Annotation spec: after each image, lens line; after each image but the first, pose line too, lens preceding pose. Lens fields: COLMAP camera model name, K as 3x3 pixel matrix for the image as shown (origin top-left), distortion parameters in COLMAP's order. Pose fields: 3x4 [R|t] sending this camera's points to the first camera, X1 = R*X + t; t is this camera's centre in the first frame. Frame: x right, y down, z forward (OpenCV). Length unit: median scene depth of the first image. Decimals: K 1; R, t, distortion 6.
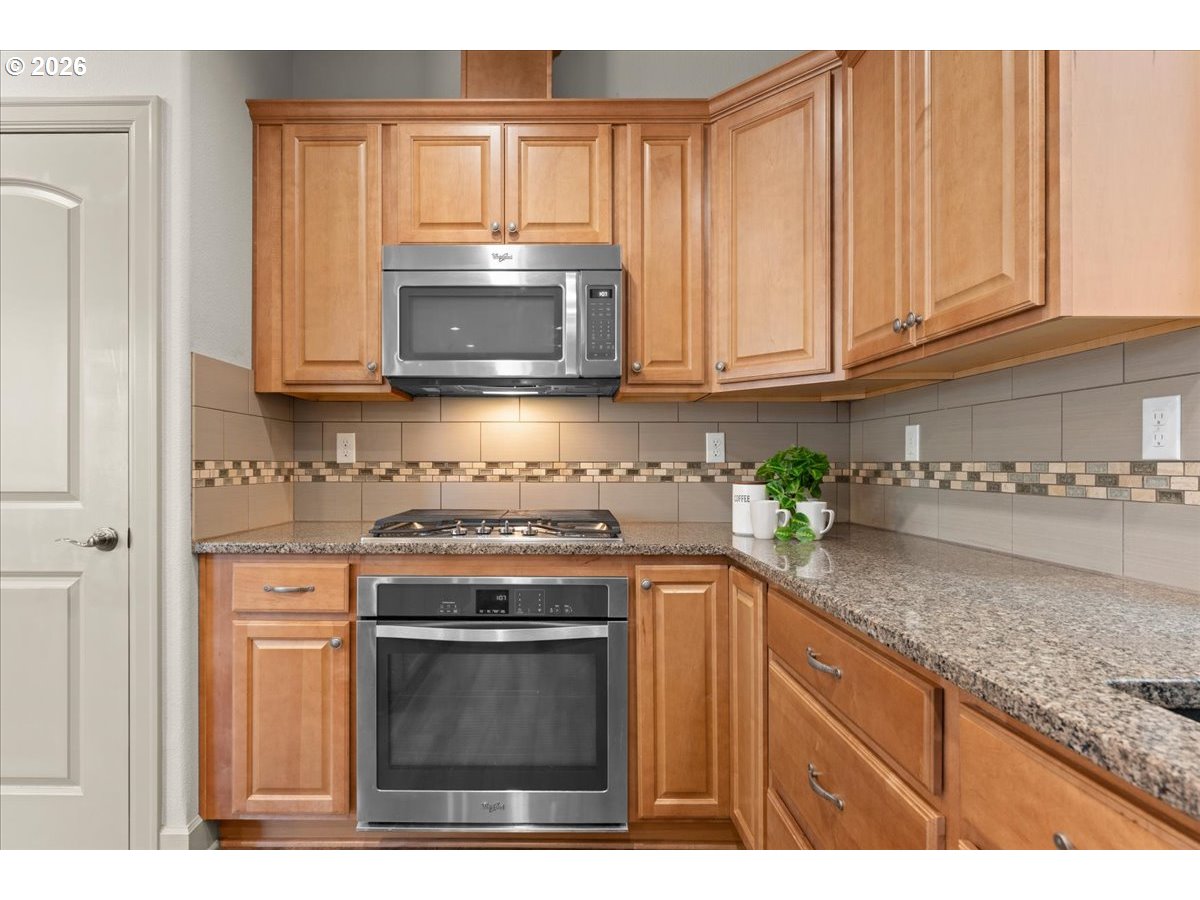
lens RADIAL K [[642.1, 0, 598.8], [0, 642.1, 460.1], [0, 0, 1]] dist [-0.005848, 0.002731]
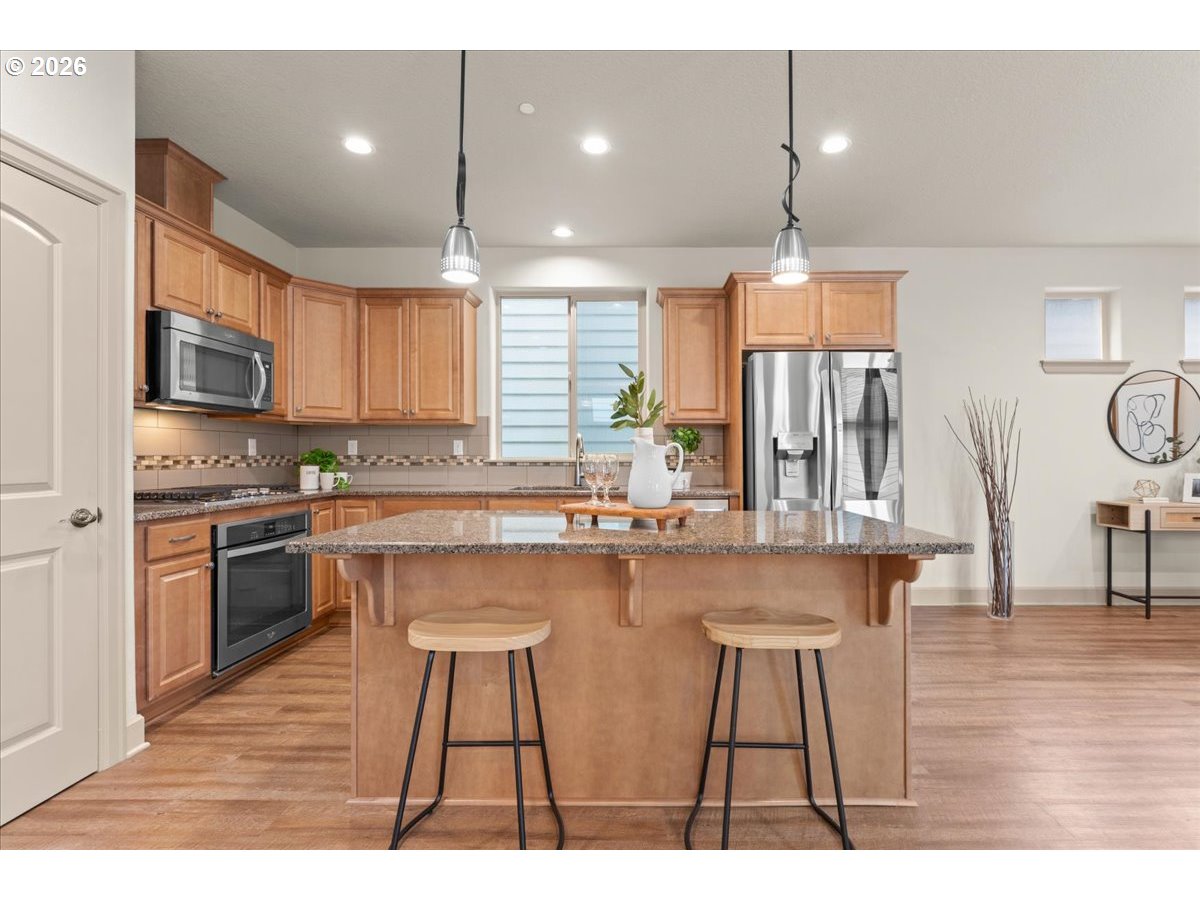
lens RADIAL K [[581.6, 0, 607.1], [0, 581.6, 451.8], [0, 0, 1]] dist [-0.003704, -0.000046]
pose [[0.041616, 0.004075, 0.999125, -1.404001], [-0.005810, 0.999976, -0.003836, -0.007027], [-0.999117, -0.005645, 0.041638, -0.061220]]
